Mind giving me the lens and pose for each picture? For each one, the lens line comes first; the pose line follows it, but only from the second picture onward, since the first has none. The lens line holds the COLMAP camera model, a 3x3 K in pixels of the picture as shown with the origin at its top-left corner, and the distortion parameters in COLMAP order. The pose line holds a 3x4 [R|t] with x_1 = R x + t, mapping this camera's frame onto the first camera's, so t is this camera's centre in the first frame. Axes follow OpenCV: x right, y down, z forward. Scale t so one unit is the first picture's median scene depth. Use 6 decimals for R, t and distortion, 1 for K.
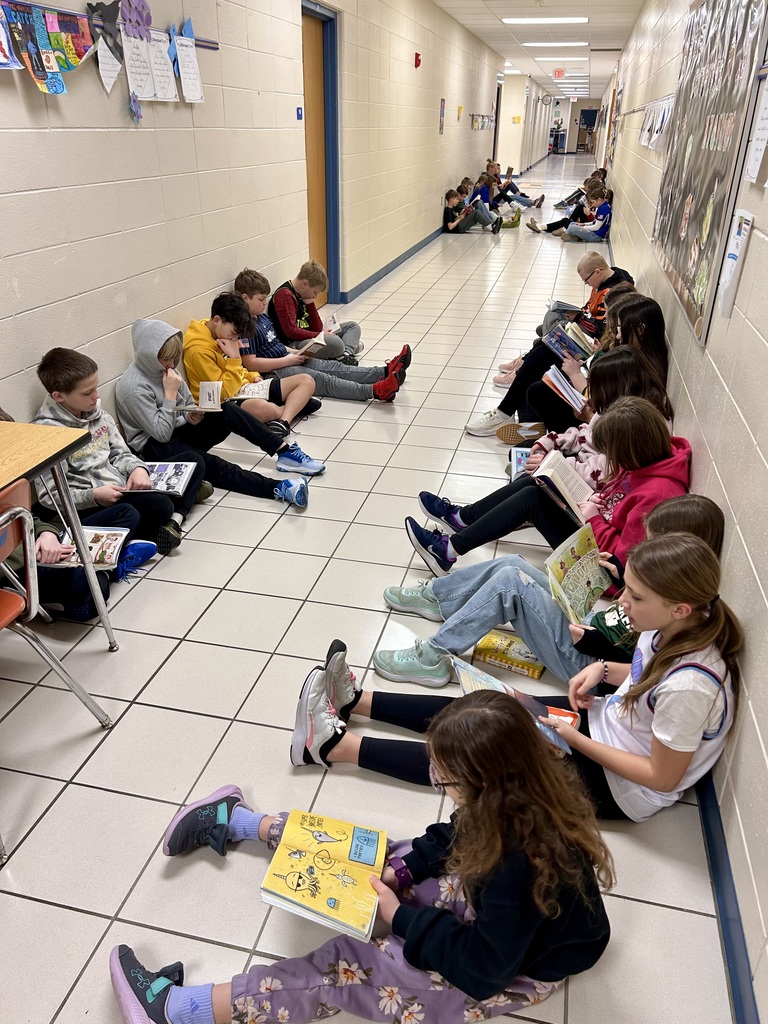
lens RADIAL K [[771.5, 0, 384.0], [0, 771.5, 512.0], [0, 0, 1]] dist [0.010495, 0.003920]
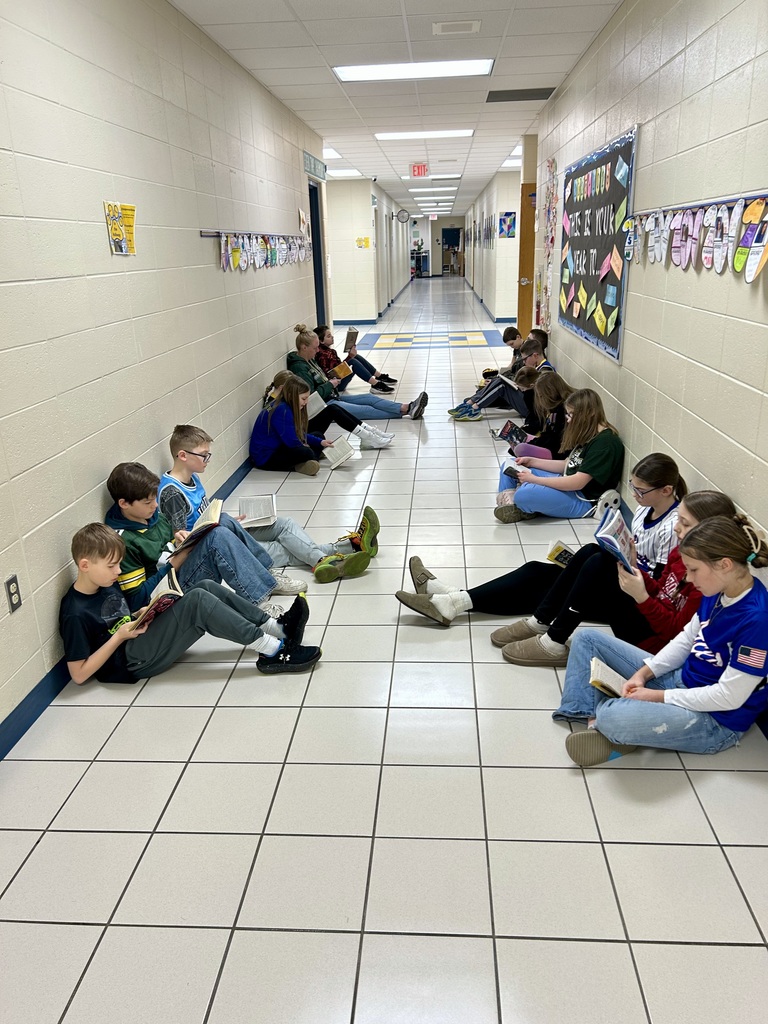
lens RADIAL K [[771.5, 0, 384.0], [0, 771.5, 512.0], [0, 0, 1]] dist [0.010495, 0.003920]
pose [[0.985890, -0.094598, 0.138099, 0.073109], [0.112544, 0.985299, -0.128526, -0.185194], [-0.123910, 0.142255, 0.982044, 0.366512]]
